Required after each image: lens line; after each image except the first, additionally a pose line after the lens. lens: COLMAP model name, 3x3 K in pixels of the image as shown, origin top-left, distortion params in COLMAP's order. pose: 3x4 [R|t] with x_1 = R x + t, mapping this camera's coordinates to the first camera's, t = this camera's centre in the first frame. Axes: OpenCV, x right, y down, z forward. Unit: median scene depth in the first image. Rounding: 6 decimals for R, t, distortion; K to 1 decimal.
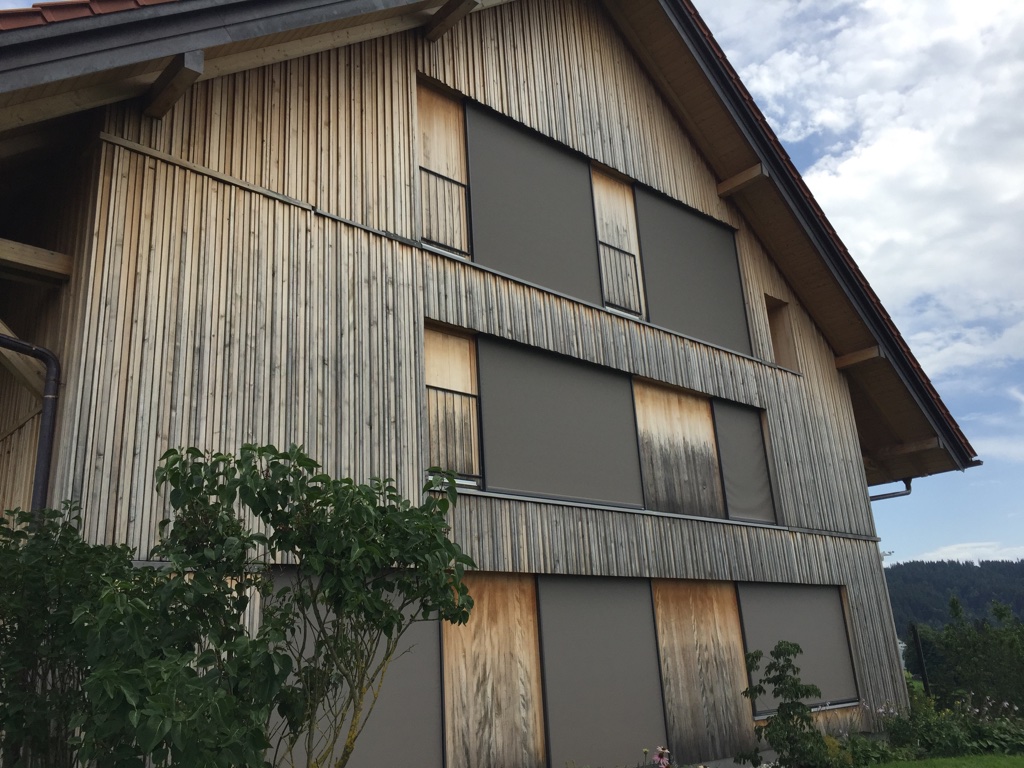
lens RADIAL K [[865.6, 0, 512.0], [0, 865.6, 384.0], [0, 0, 1]] dist [0.086486, -0.090108]
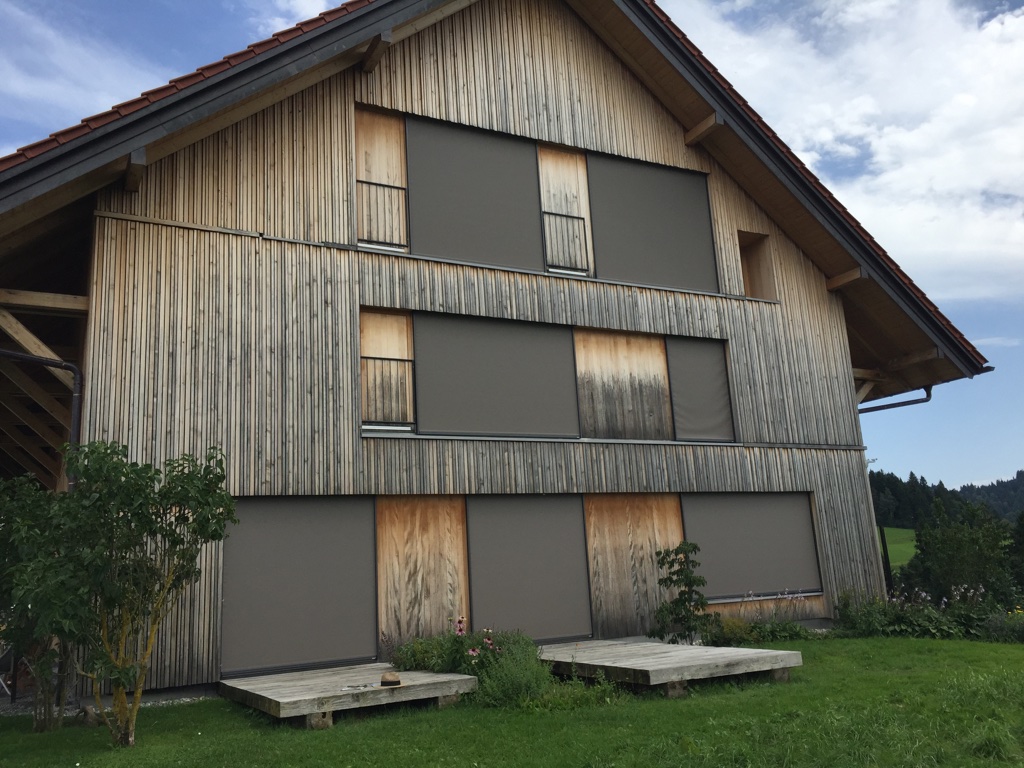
lens RADIAL K [[865.6, 0, 512.0], [0, 865.6, 384.0], [0, 0, 1]] dist [0.086486, -0.090108]
pose [[0.965836, -0.052531, -0.253774, 0.395287], [0.080415, 0.991654, 0.100778, -0.063971], [0.246362, -0.117742, 0.961999, -0.192729]]
